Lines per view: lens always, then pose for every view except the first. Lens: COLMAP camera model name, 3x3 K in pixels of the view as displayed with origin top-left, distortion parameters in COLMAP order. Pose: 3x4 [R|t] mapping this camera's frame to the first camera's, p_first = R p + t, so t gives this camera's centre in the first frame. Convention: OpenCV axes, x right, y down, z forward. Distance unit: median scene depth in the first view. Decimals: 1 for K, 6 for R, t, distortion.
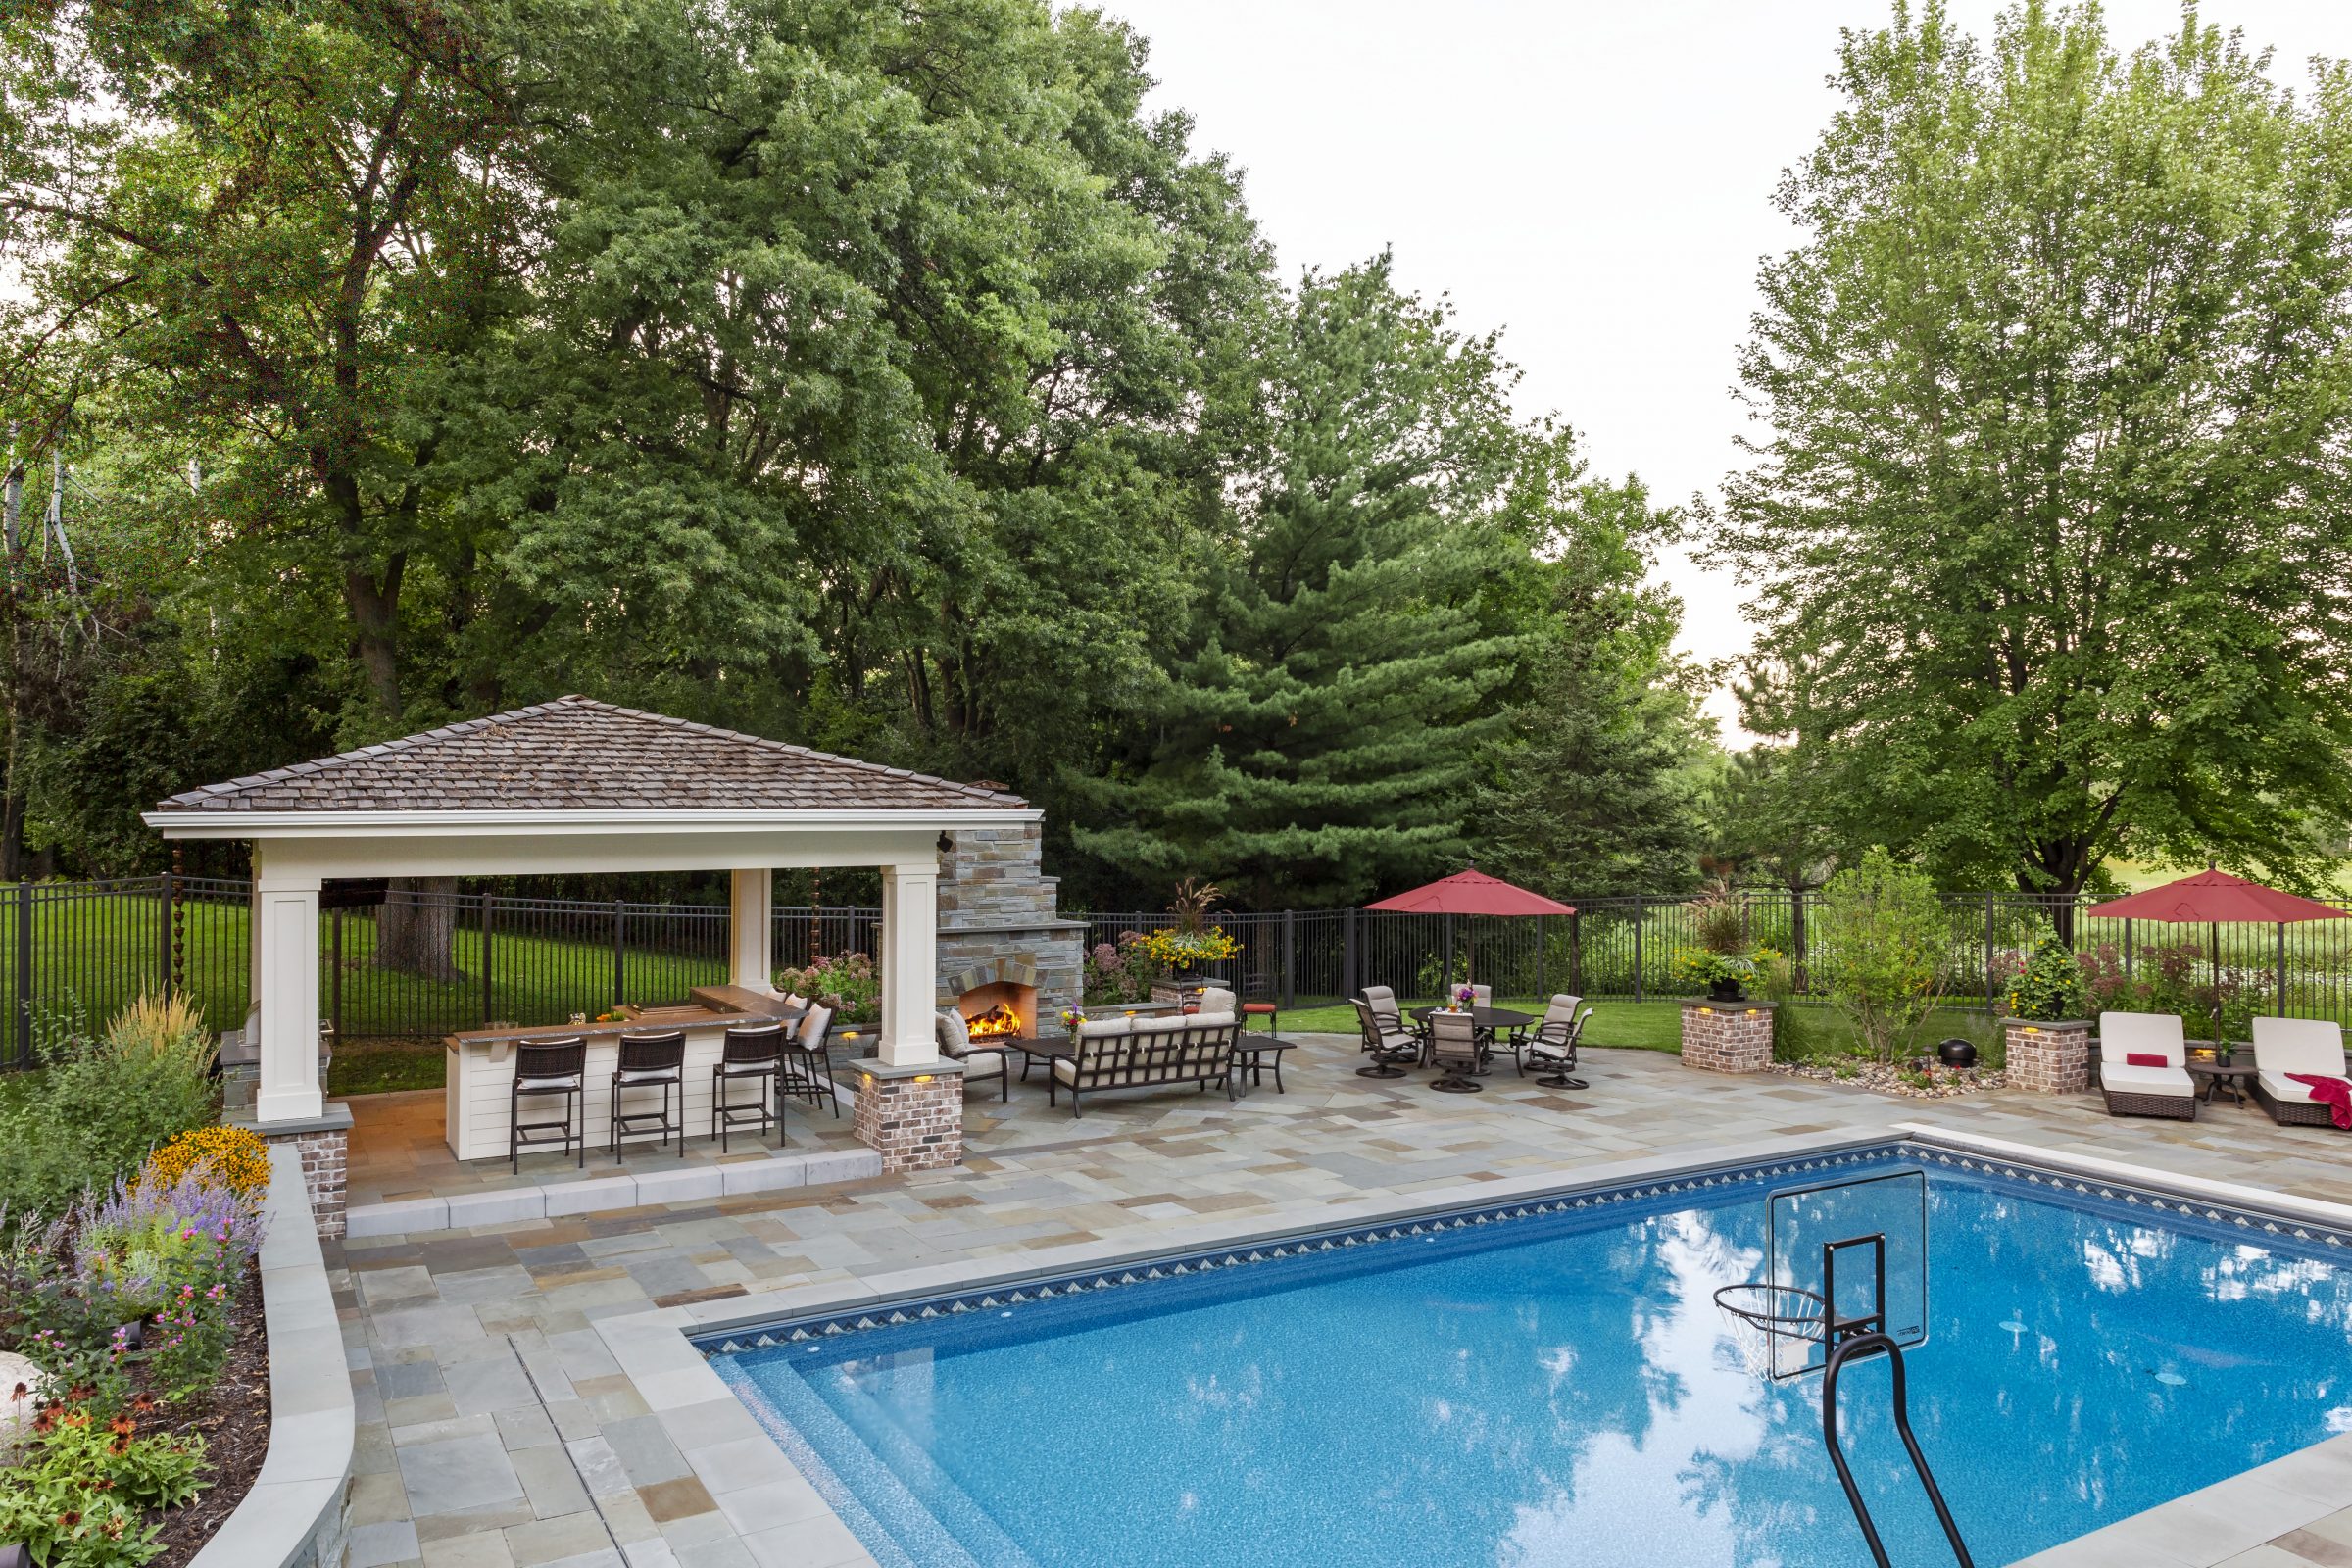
lens RADIAL K [[1591.9, 0, 1177.2], [0, 1591.9, 792.8], [0, 0, 1]] dist [-0.003115, -0.003683]
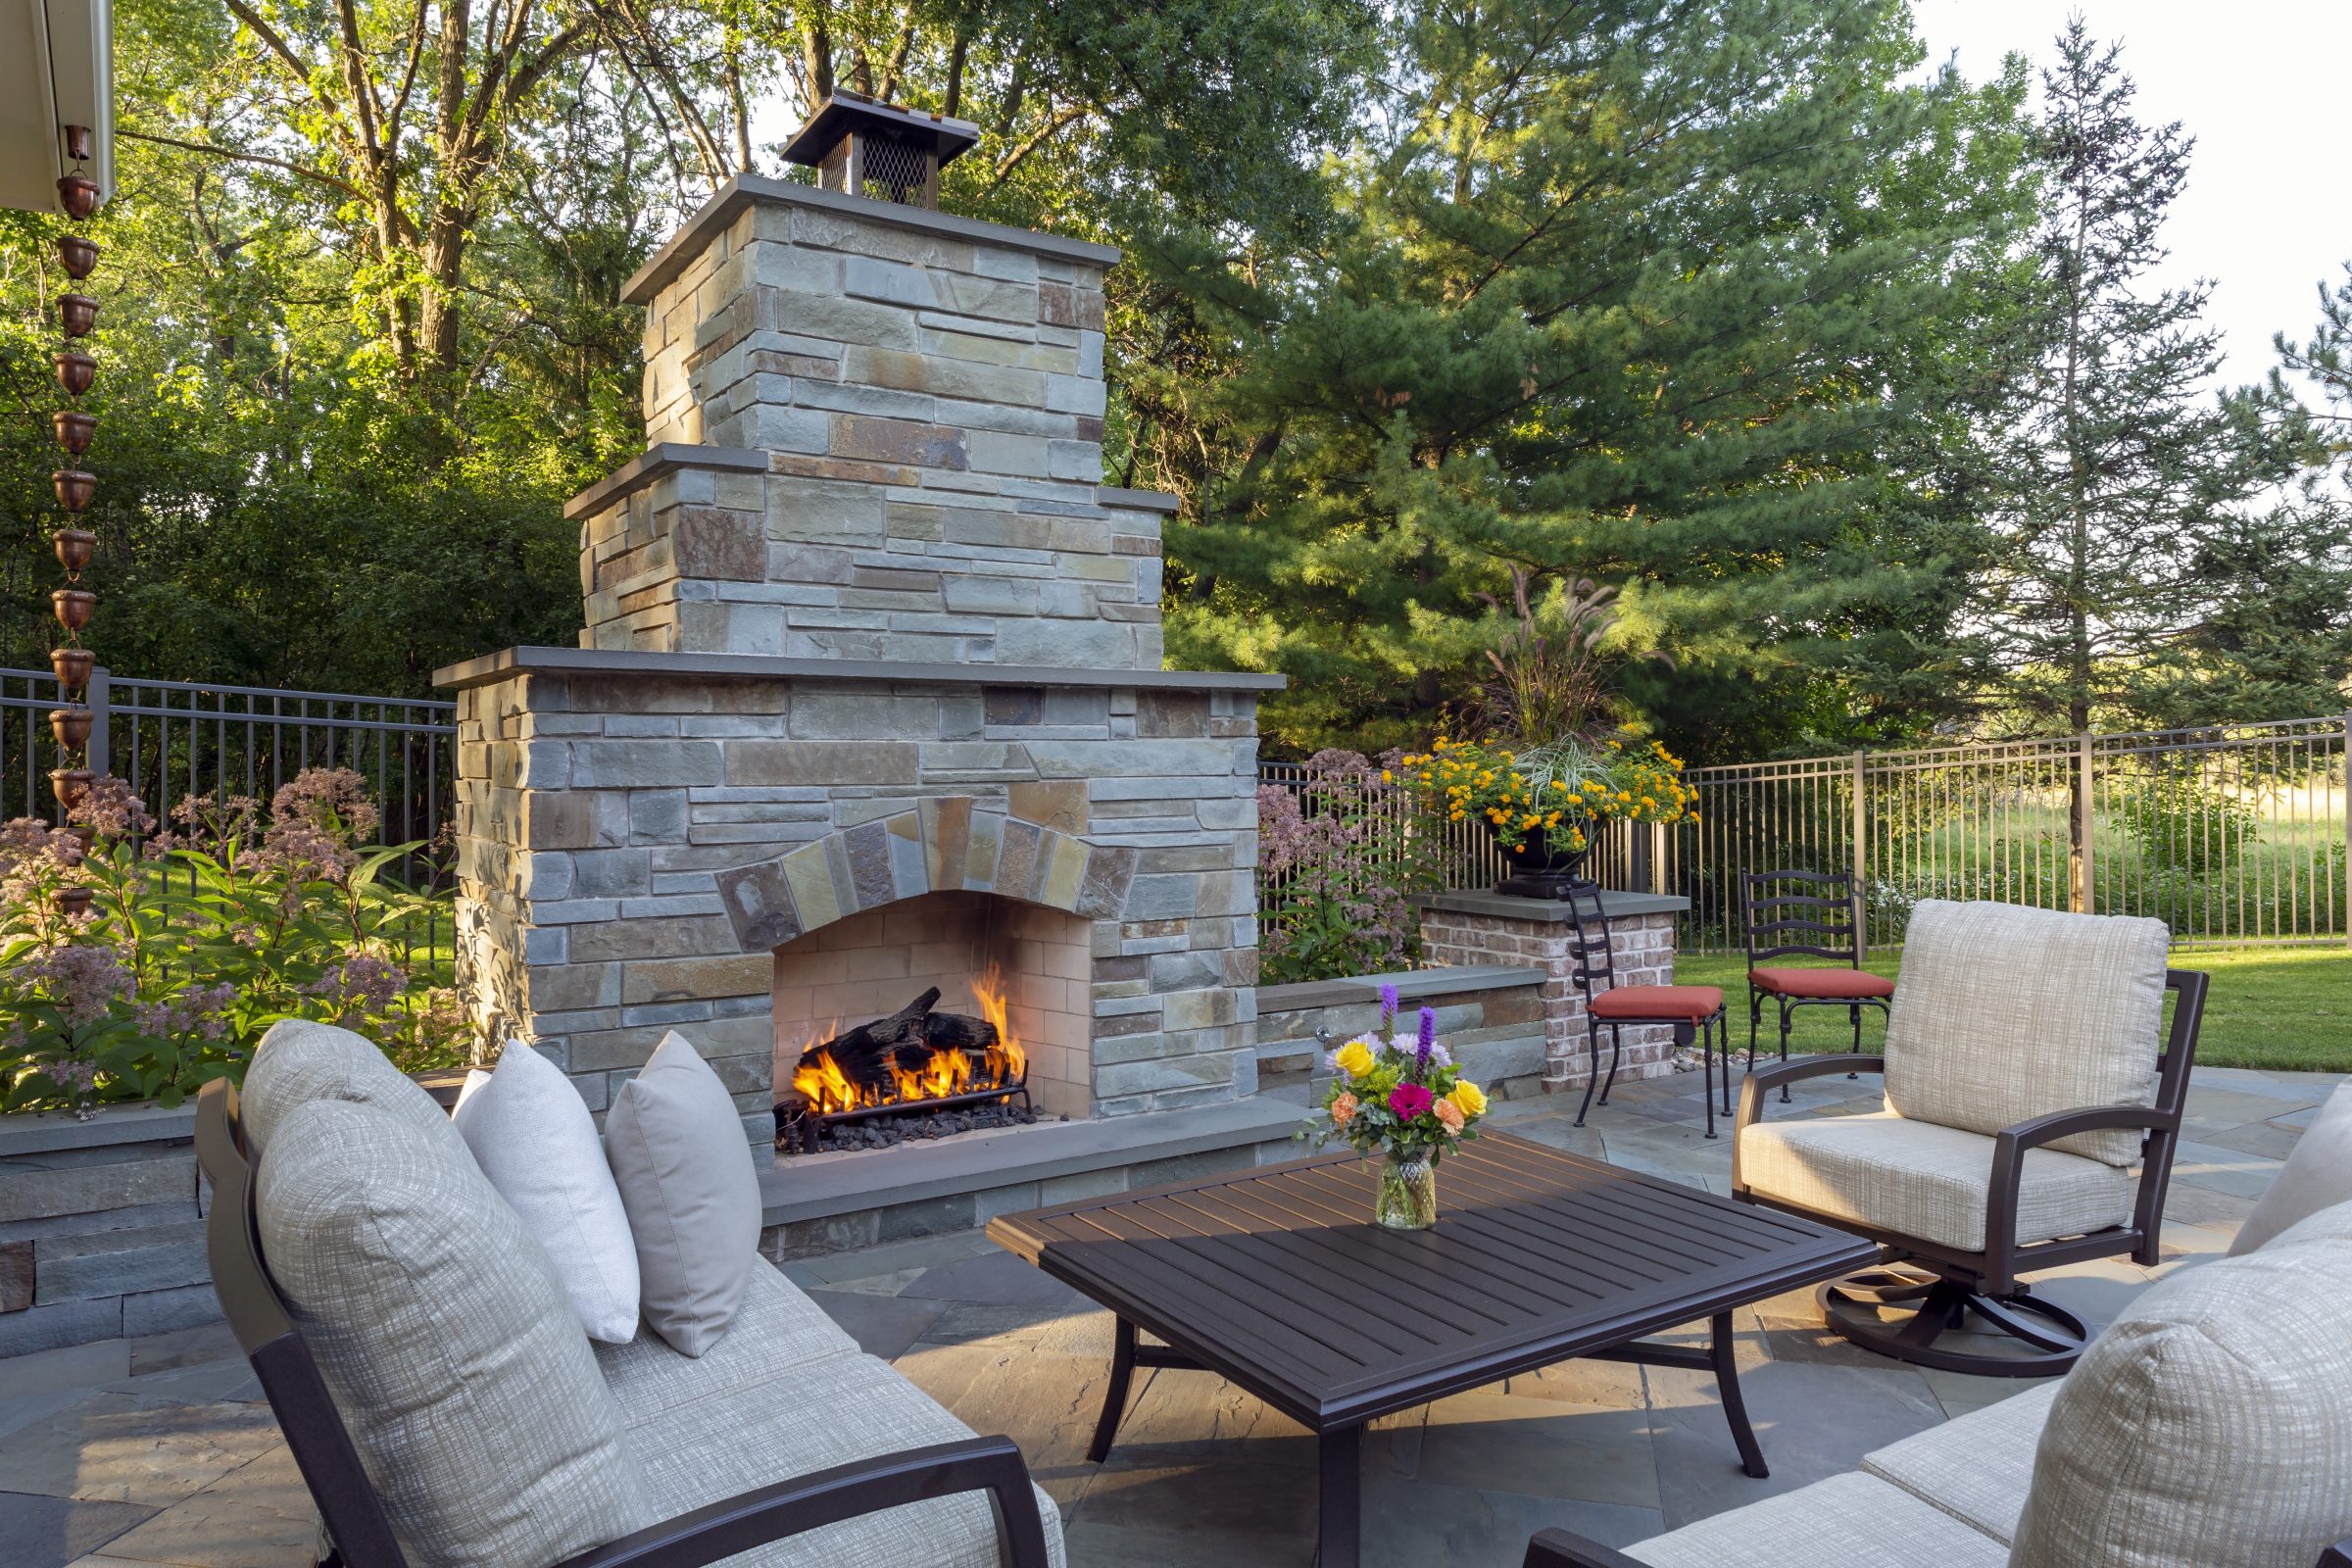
lens RADIAL K [[1591.1, 0, 1181.9], [0, 1591.1, 773.8], [0, 0, 1]] dist [0.189459, -0.098170]
pose [[0.999399, -0.009863, 0.033244, -0.082278], [0.009340, 0.999831, 0.015846, 0.095719], [-0.033395, -0.015526, 0.999322, 0.742450]]
